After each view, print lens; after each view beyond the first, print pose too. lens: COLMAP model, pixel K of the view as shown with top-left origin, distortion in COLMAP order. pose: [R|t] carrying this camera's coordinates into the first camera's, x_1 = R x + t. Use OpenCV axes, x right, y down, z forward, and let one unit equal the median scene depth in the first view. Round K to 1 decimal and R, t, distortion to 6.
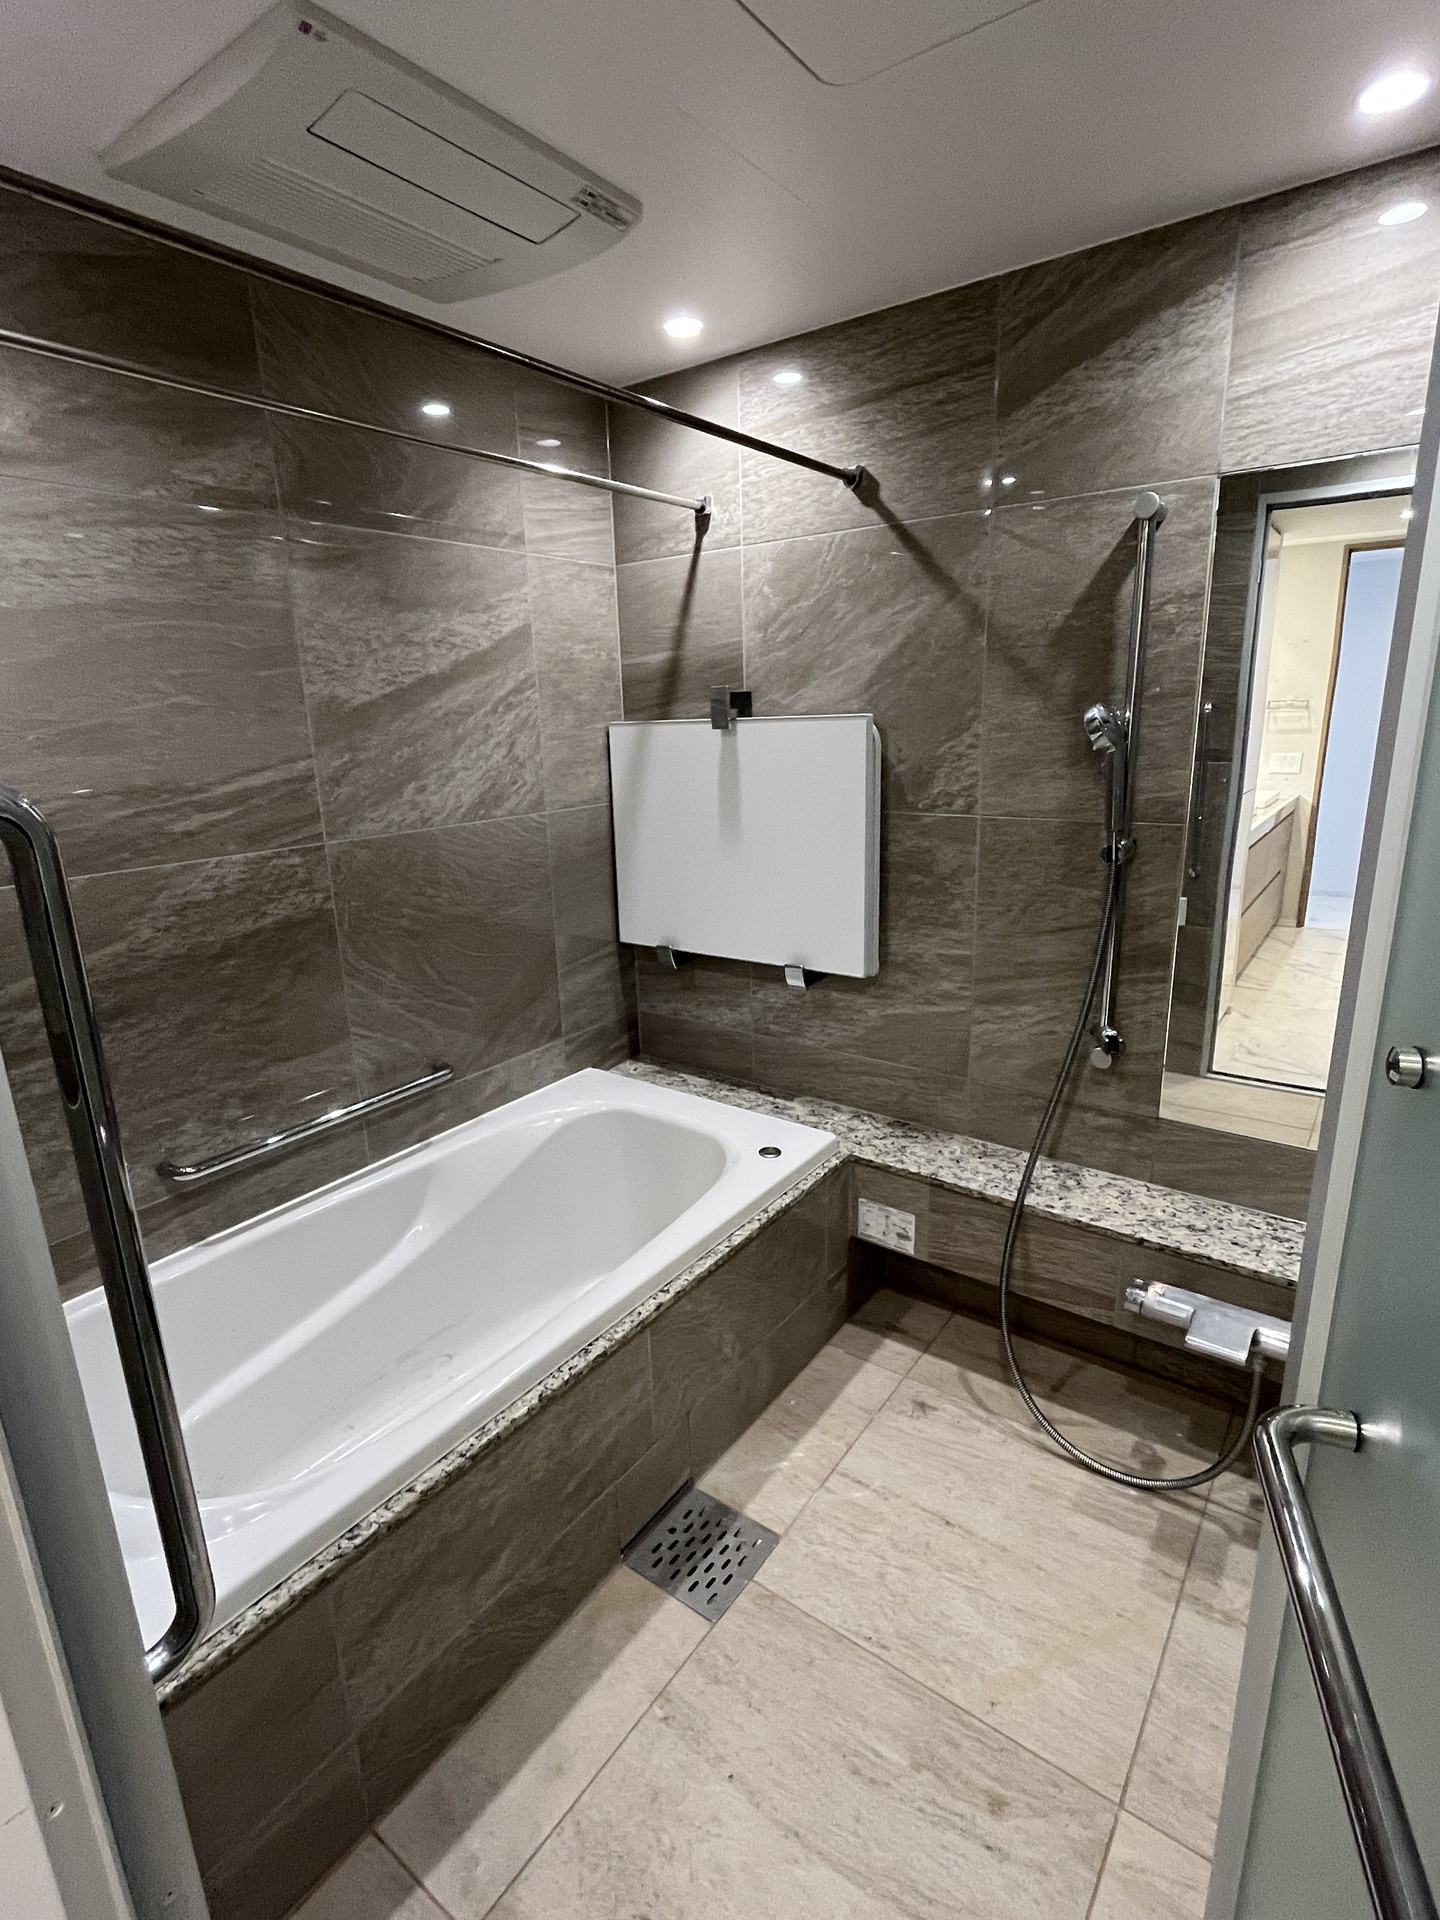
lens RADIAL K [[940.2, 0, 729.0], [0, 940.2, 957.5], [0, 0, 1]] dist [-0.001296, -0.000508]
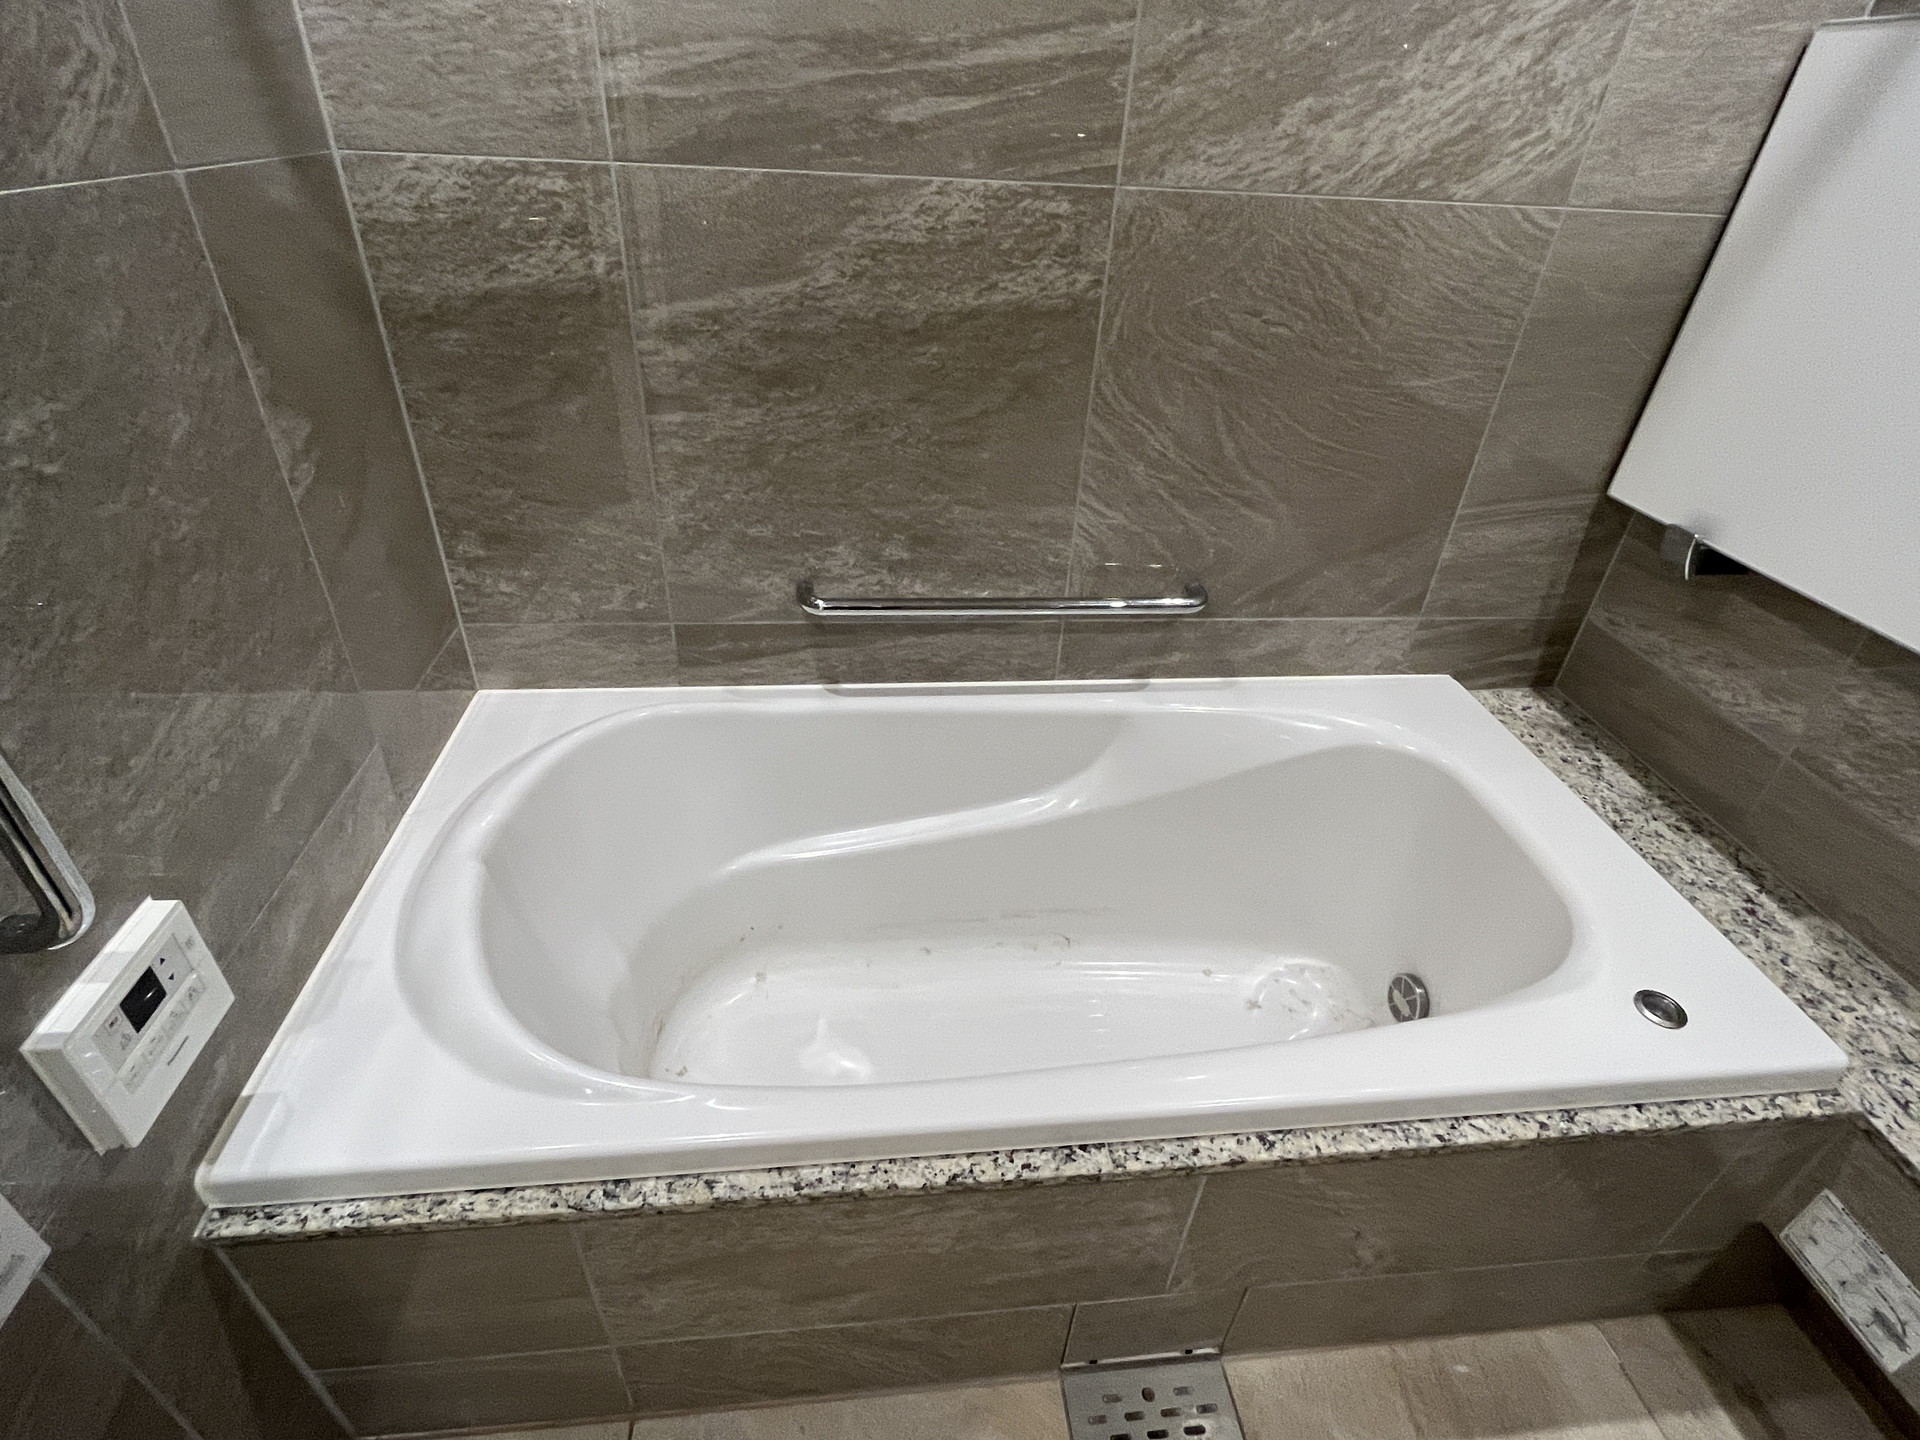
lens RADIAL K [[940.2, 0, 957.9], [0, 940.2, 710.7], [0, 0, 1]] dist [-0.001296, -0.000508]
pose [[0.666941, 0.455794, -0.589443, 0.017058], [-0.253423, 0.882678, 0.395799, -0.033386], [0.700691, -0.114597, 0.704202, 0.418772]]
